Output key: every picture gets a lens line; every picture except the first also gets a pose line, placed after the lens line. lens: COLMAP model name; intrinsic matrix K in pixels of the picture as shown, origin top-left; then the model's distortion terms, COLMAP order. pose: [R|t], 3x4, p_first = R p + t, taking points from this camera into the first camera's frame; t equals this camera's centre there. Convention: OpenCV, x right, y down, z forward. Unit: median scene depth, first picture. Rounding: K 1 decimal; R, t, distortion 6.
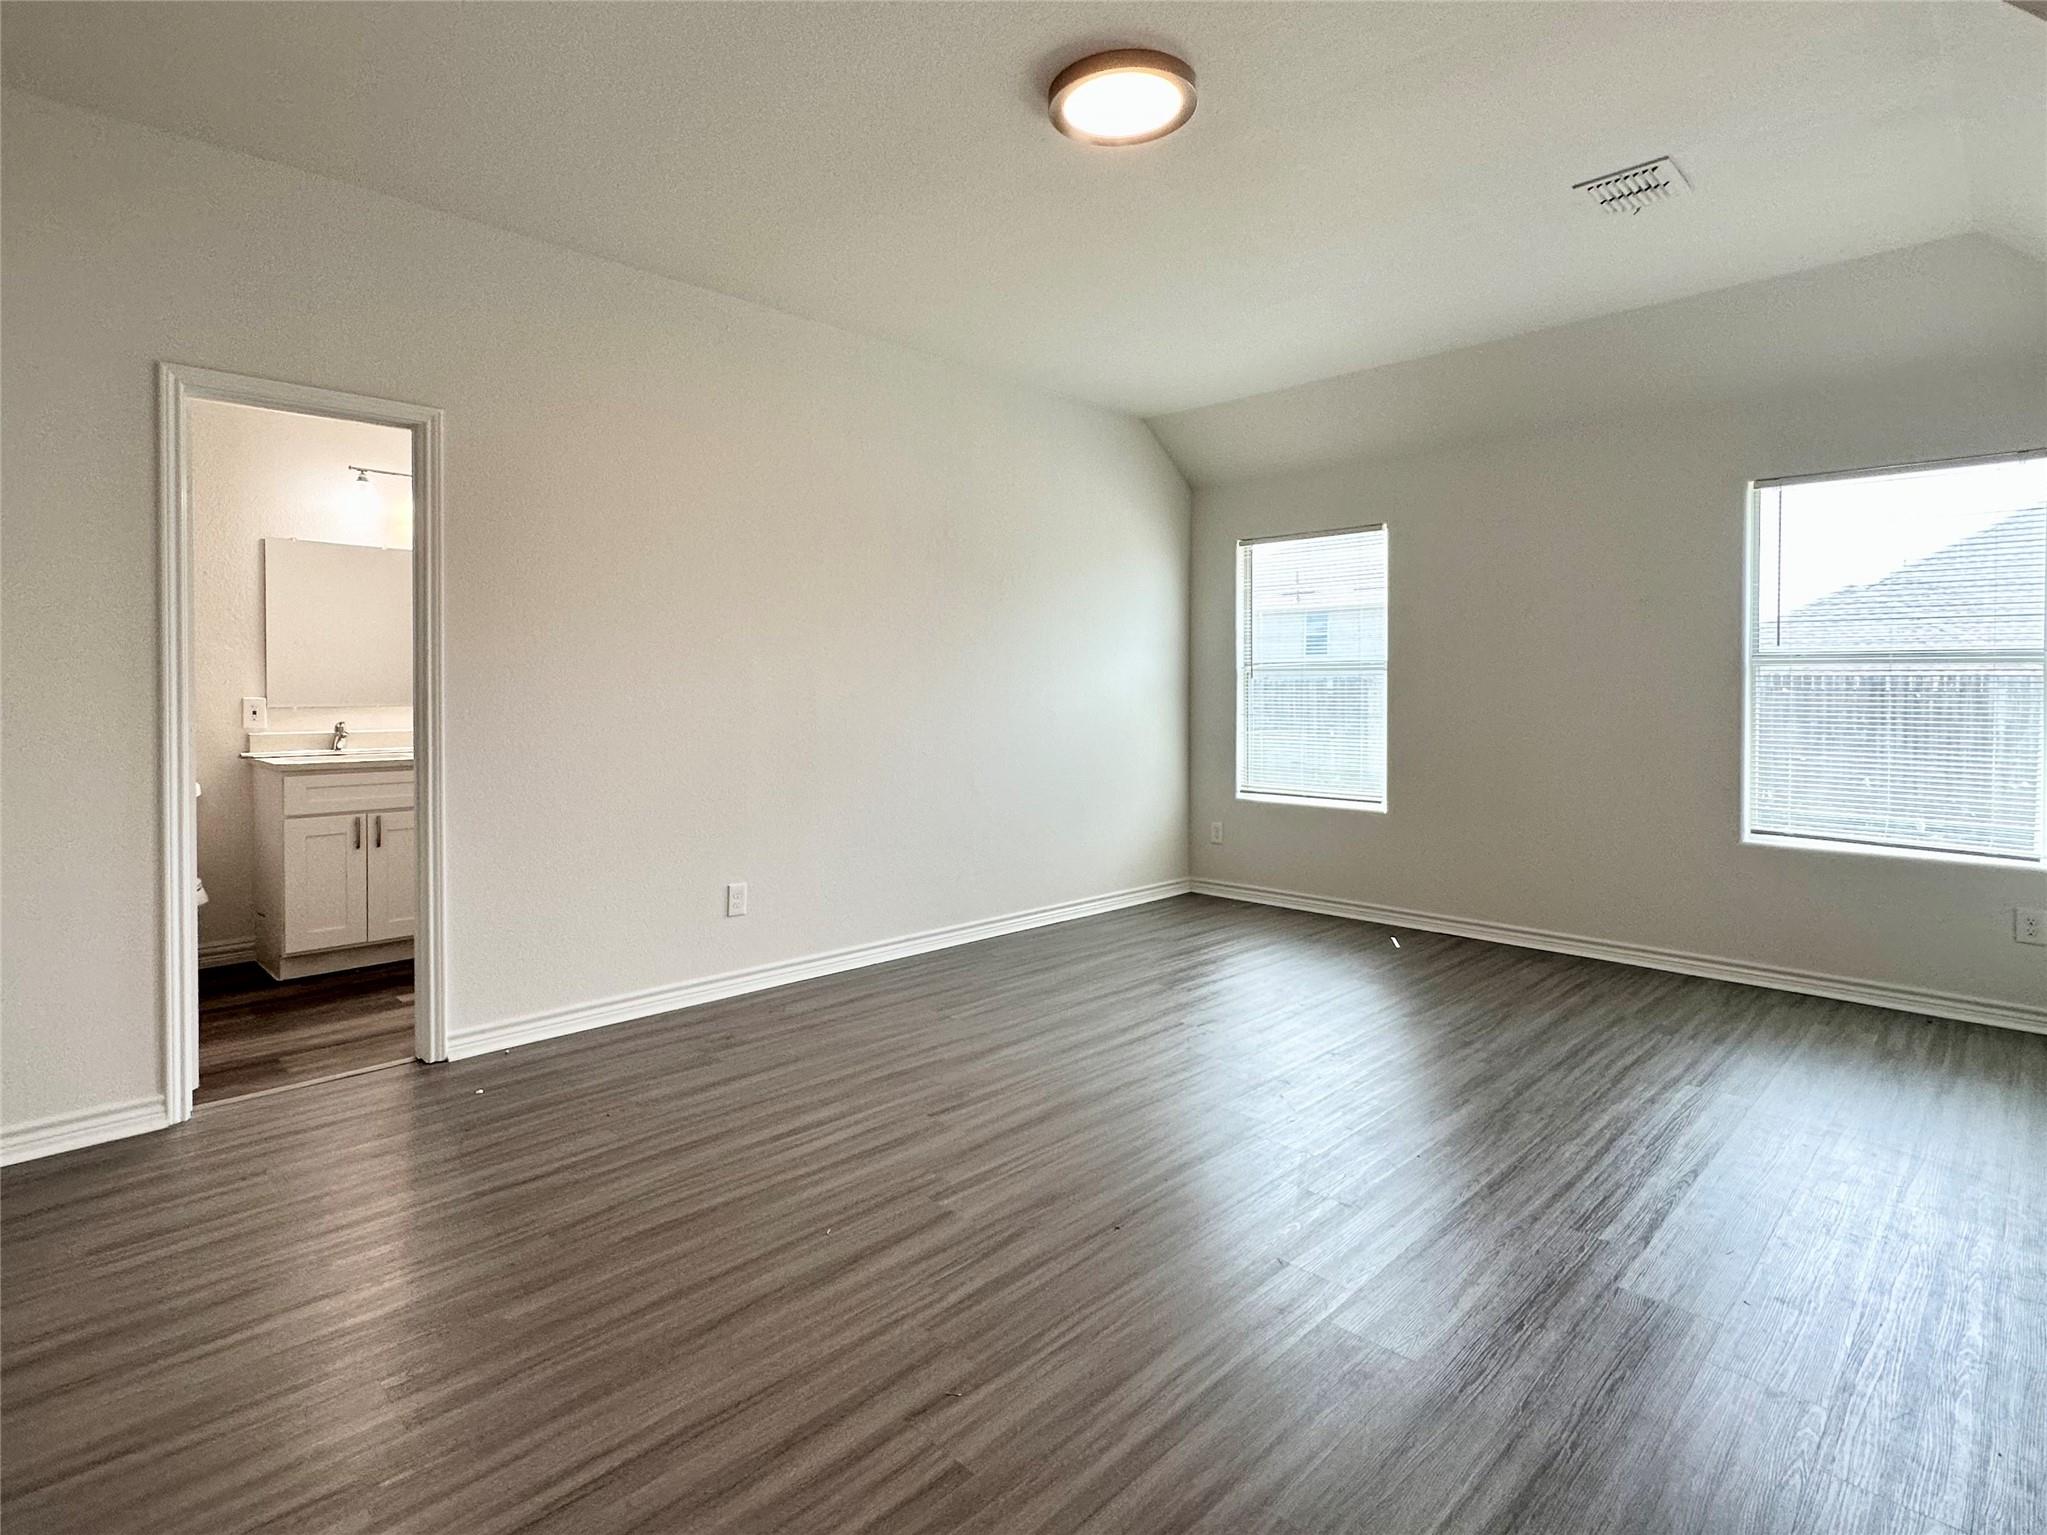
lens RADIAL K [[982.4, 0, 1019.0], [0, 982.4, 752.3], [0, 0, 1]] dist [0.001631, 0.000397]
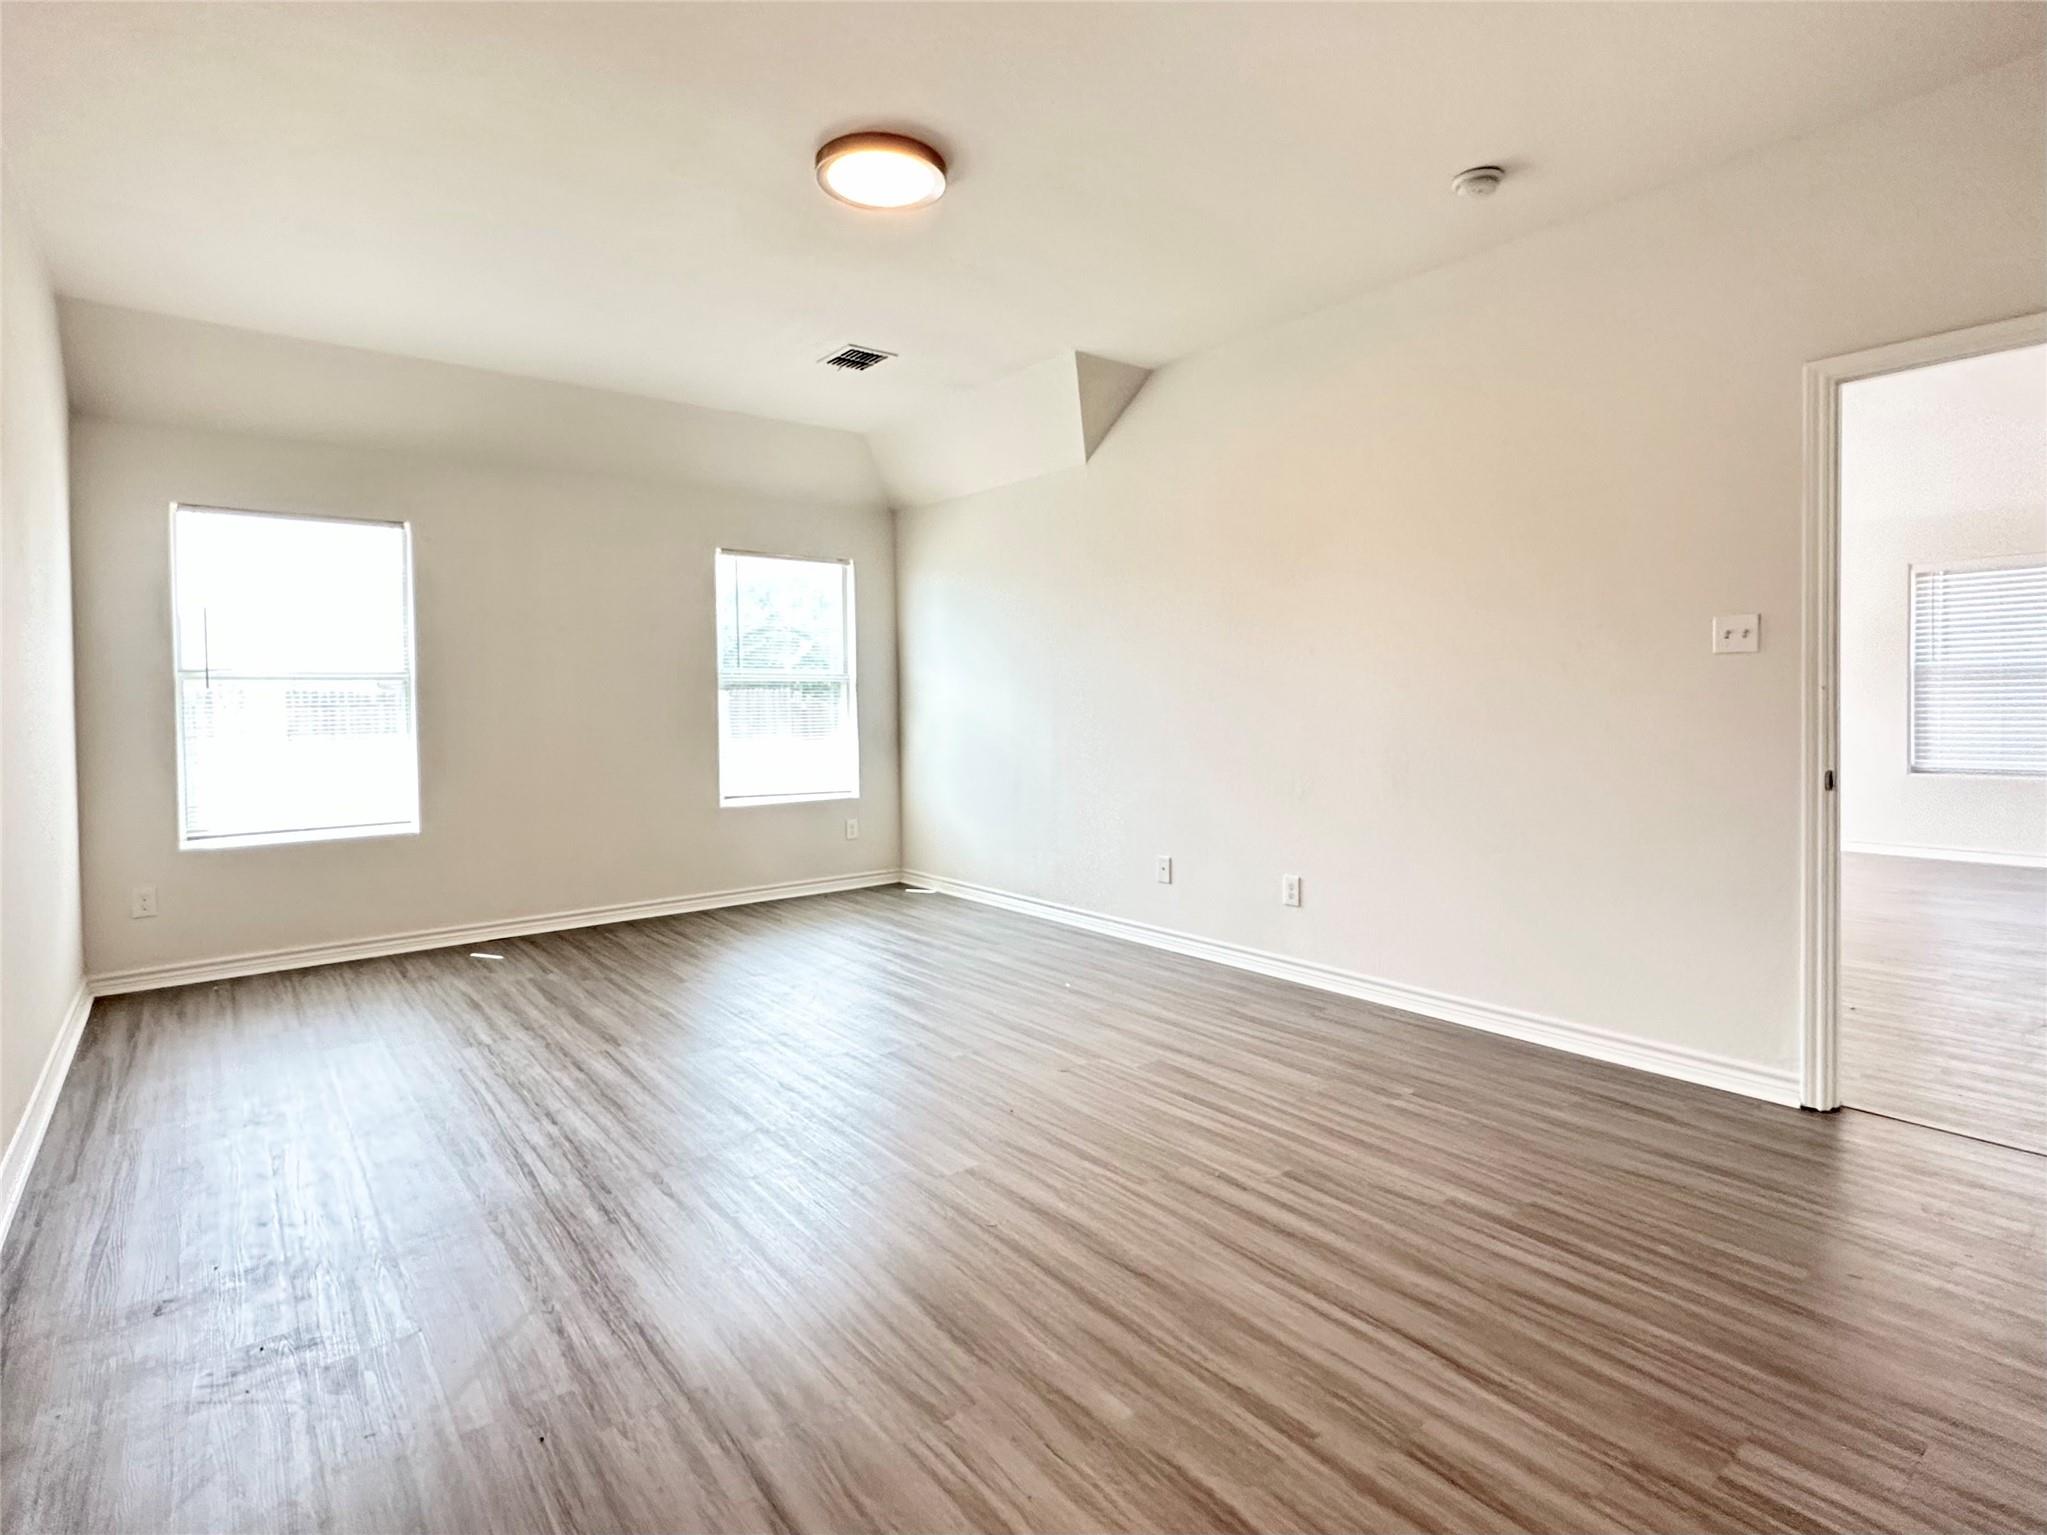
lens RADIAL K [[941.0, 0, 1021.1], [0, 941.0, 718.6], [0, 0, 1]] dist [0.000556, 0.000114]
pose [[0.179751, -0.022884, 0.983446, -0.509420], [0.080980, 0.996680, 0.008391, -0.008770], [-0.980373, 0.078131, 0.181008, 0.354219]]
